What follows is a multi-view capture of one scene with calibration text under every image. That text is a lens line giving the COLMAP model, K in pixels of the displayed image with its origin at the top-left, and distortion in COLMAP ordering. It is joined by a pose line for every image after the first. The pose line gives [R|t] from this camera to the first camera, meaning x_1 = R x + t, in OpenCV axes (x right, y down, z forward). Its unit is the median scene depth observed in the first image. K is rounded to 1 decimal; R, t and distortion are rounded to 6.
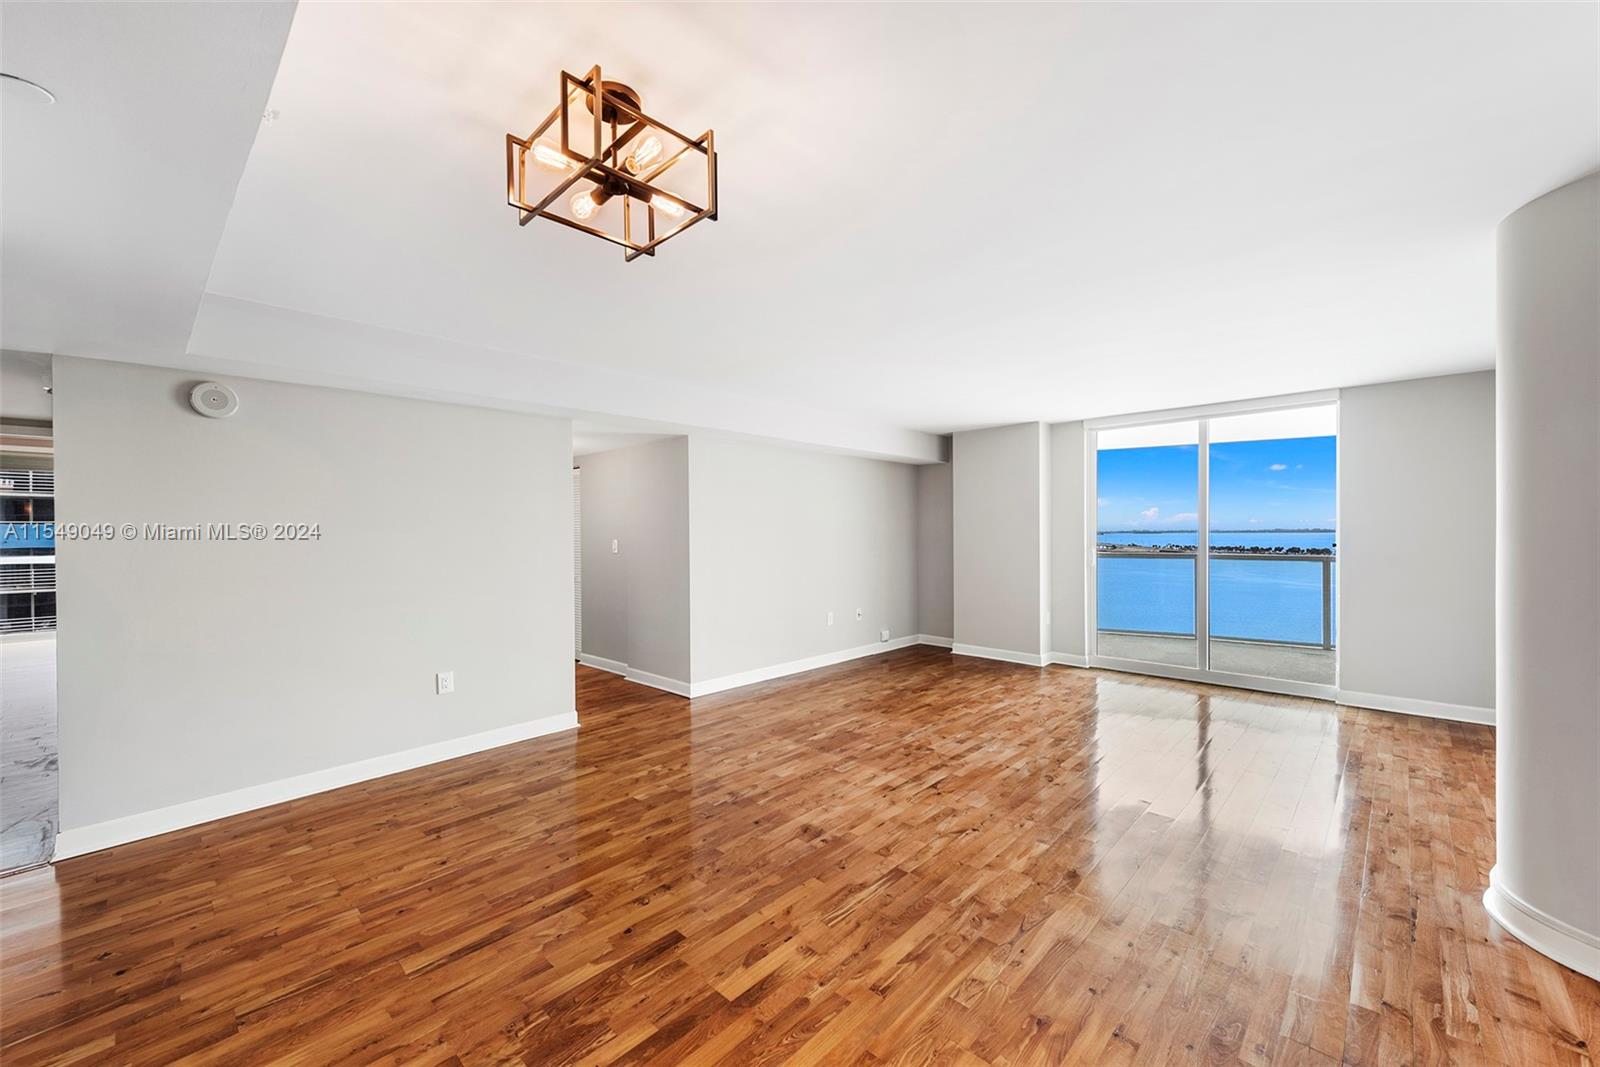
lens RADIAL K [[632.1, 0, 800.5], [0, 632.1, 527.4], [0, 0, 1]] dist [0.012752, -0.003413]
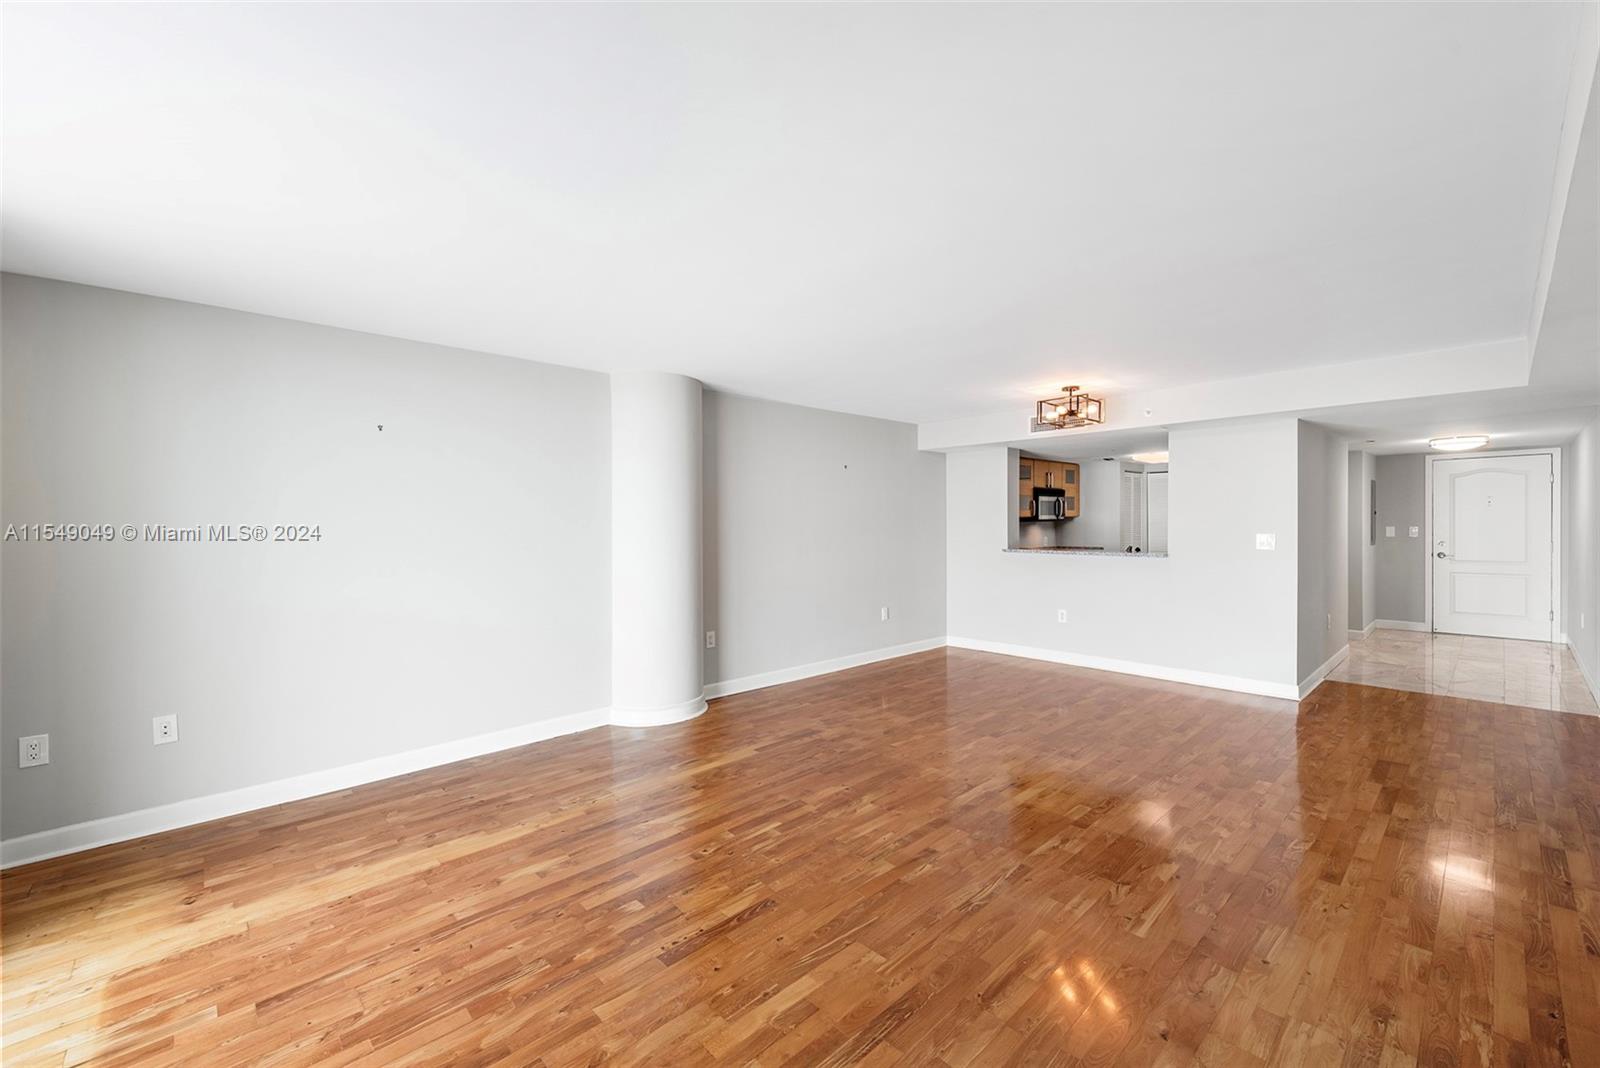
lens RADIAL K [[652.7, 0, 800.0], [0, 652.7, 534.0], [0, 0, 1]] dist [0.018964, -0.005975]
pose [[-0.998280, 0.015192, 0.056632, 0.419513], [0.015959, 0.999787, 0.013118, 0.000848], [-0.056421, 0.013999, -0.998309, 2.061540]]
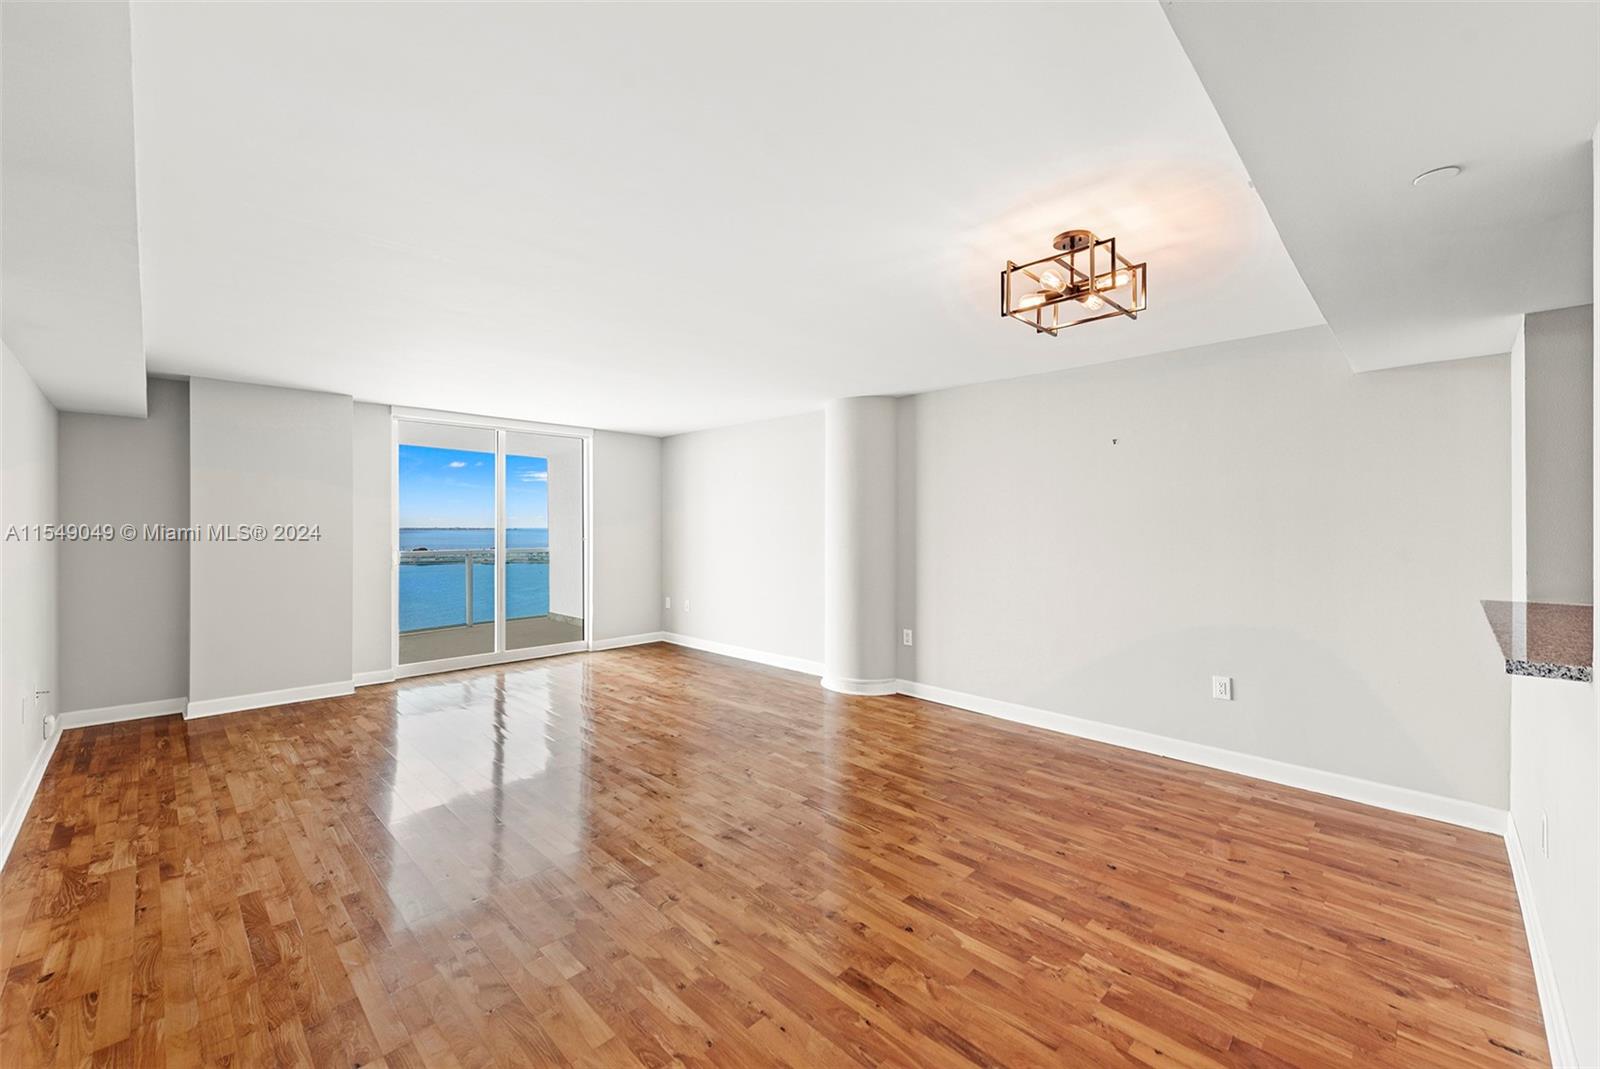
lens RADIAL K [[632.1, 0, 800.5], [0, 632.1, 528.4], [0, 0, 1]] dist [0.012752, -0.003413]
pose [[0.020337, 0.004510, 0.999783, -0.841811], [-0.004031, 0.999982, -0.004429, 0.007459], [-0.999785, -0.003940, 0.020355, 0.762091]]
